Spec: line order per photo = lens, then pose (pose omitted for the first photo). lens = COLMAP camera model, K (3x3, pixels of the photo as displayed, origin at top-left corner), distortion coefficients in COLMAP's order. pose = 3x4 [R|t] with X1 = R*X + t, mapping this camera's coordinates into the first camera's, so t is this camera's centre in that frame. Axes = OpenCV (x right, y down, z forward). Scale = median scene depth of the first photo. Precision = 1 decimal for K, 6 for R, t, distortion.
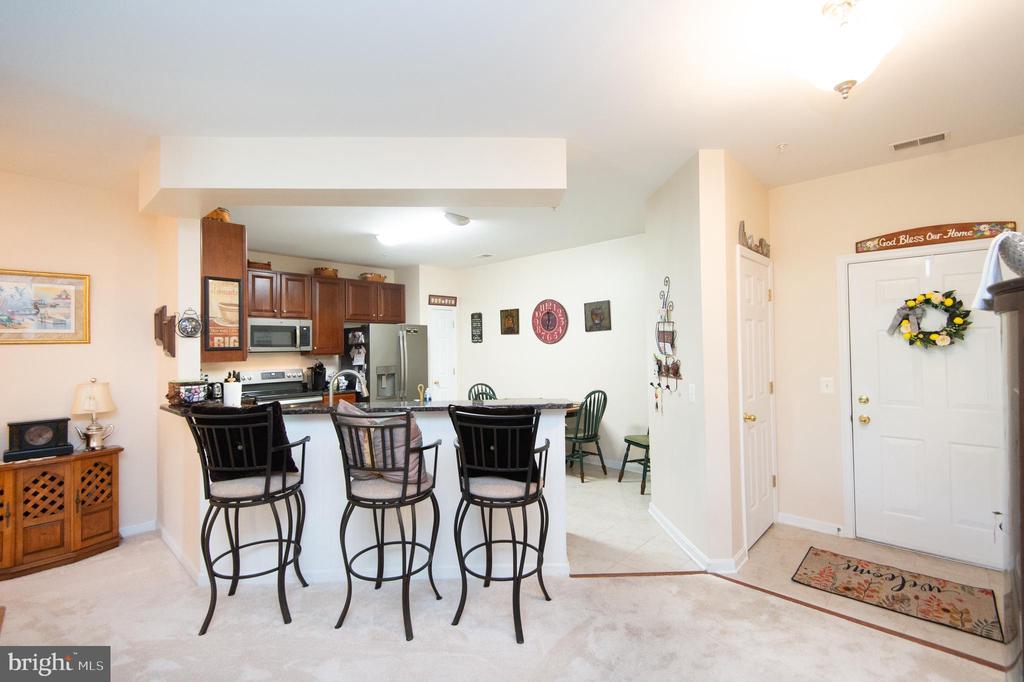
lens RADIAL K [[463.3, 0, 513.2], [0, 463.3, 337.0], [0, 0, 1]] dist [0.031383, -0.021046]
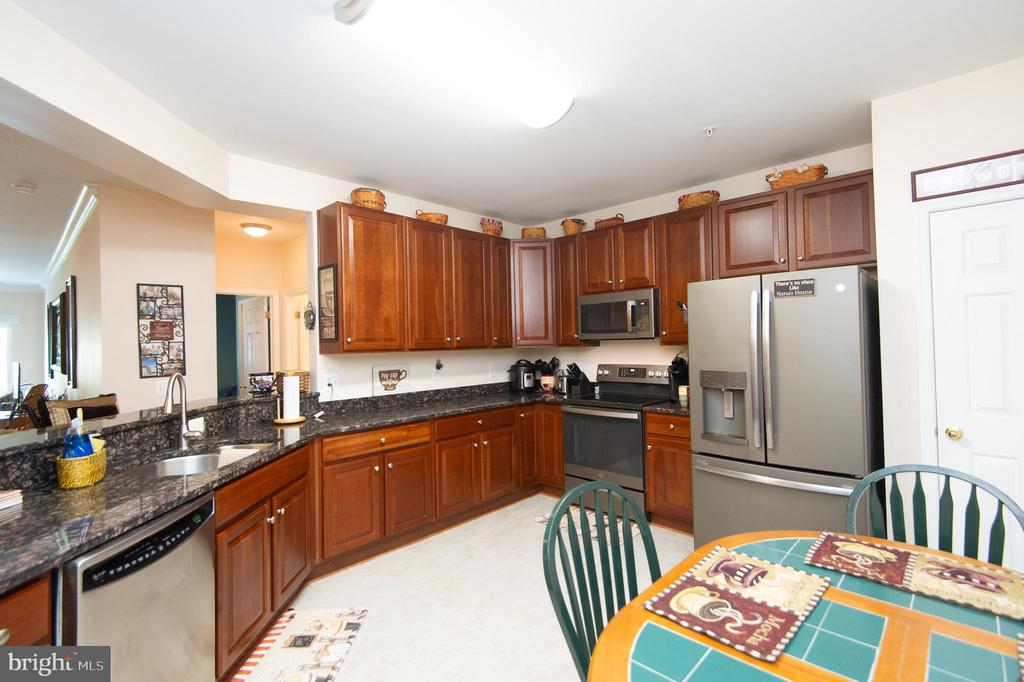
lens RADIAL K [[469.8, 0, 514.4], [0, 469.8, 335.8], [0, 0, 1]] dist [0.030497, -0.018122]
pose [[-0.002002, -0.001217, -0.999997, 0.333635], [0.042253, 0.999106, -0.001300, 0.033058], [0.999105, -0.042255, -0.001949, 1.358265]]
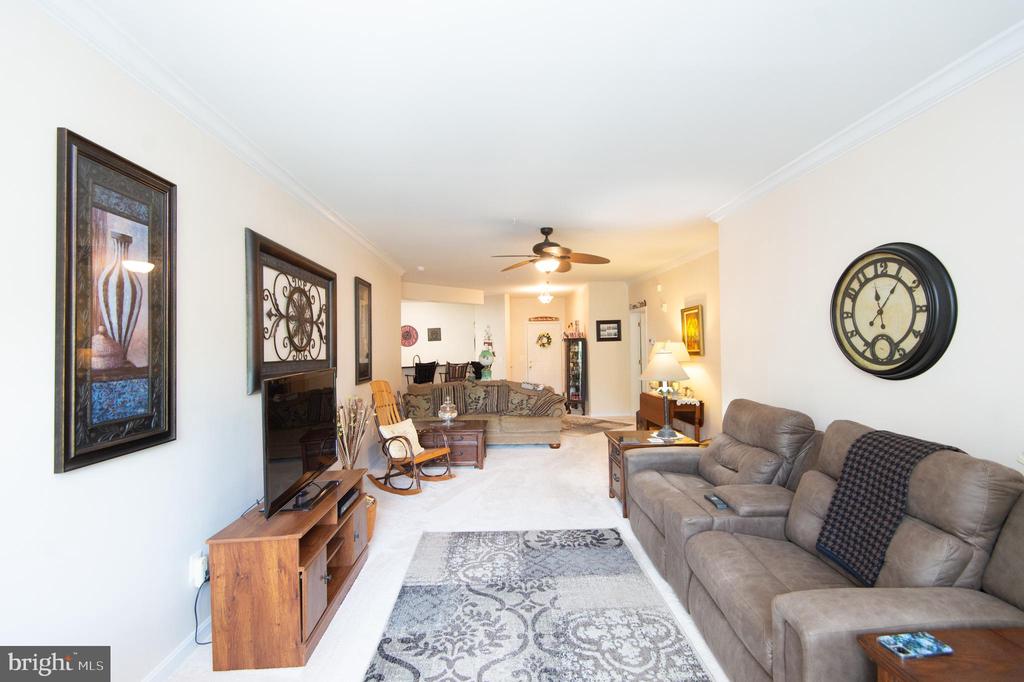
lens RADIAL K [[463.3, 0, 513.2], [0, 463.3, 337.0], [0, 0, 1]] dist [0.031383, -0.021046]
pose [[0.701635, 0.017546, 0.712321, -1.820244], [-0.007835, 0.999826, -0.016911, 0.004361], [-0.712494, 0.006285, 0.701650, -1.362525]]
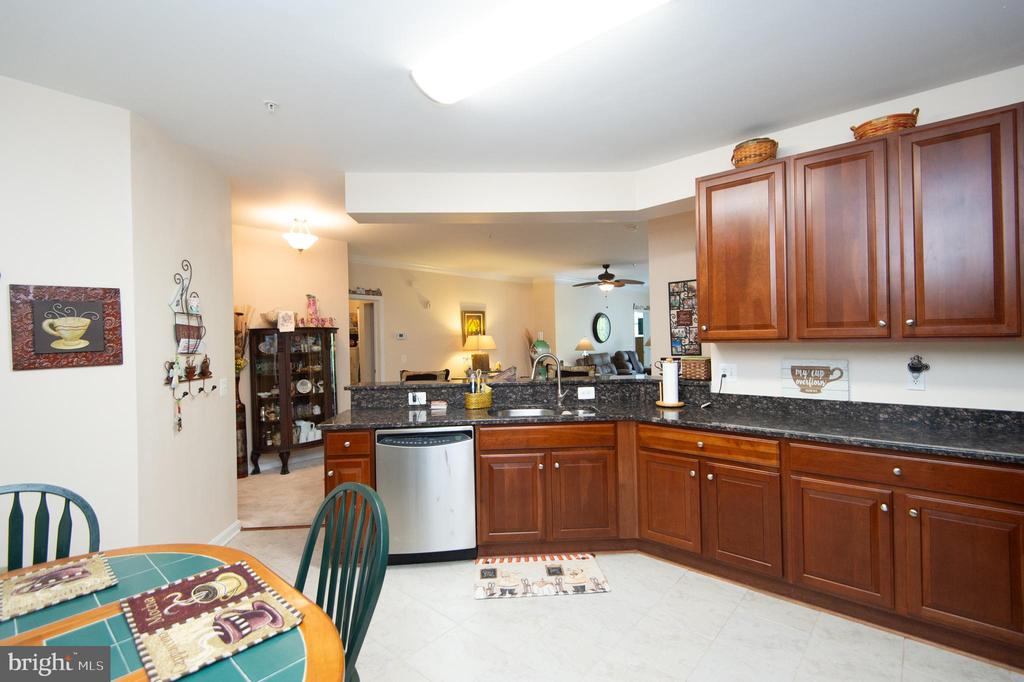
lens RADIAL K [[469.8, 0, 514.4], [0, 469.8, 335.8], [0, 0, 1]] dist [0.030497, -0.018122]
pose [[-0.998752, 0.035910, -0.034706, -0.218031], [0.036625, 0.999125, -0.020210, 0.044632], [0.033950, -0.021456, -0.999193, 1.858424]]
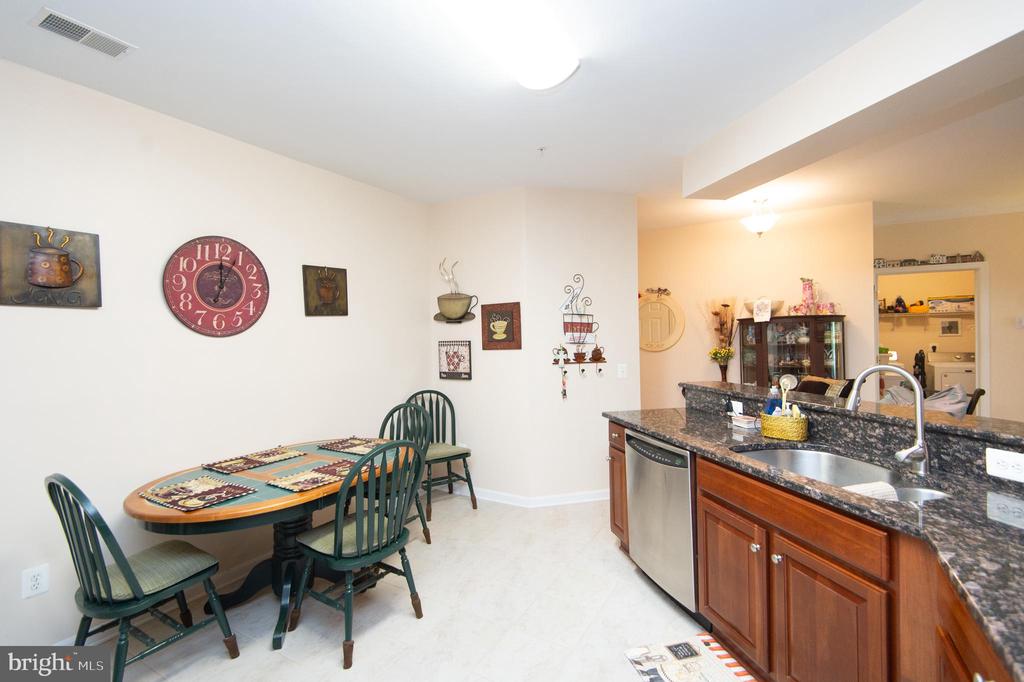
lens RADIAL K [[457.2, 0, 513.5], [0, 457.2, 336.9], [0, 0, 1]] dist [0.033528, -0.023578]
pose [[-0.221760, 0.016296, 0.974965, -0.708815], [0.004874, 0.999866, -0.015603, 0.039292], [-0.975089, 0.001292, -0.221810, 1.396189]]
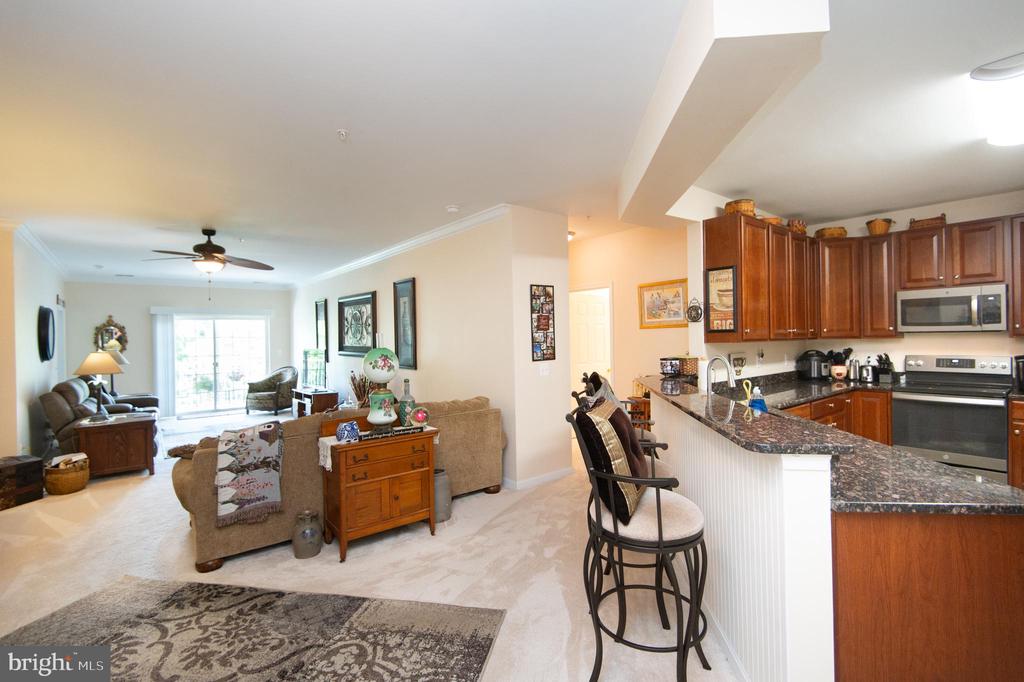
lens RADIAL K [[457.2, 0, 513.5], [0, 457.2, 336.9], [0, 0, 1]] dist [0.033528, -0.023578]
pose [[-0.130295, 0.015823, -0.991349, 0.528158], [0.038337, 0.999205, 0.010910, 0.008281], [0.990734, -0.036584, -0.130798, 0.642331]]
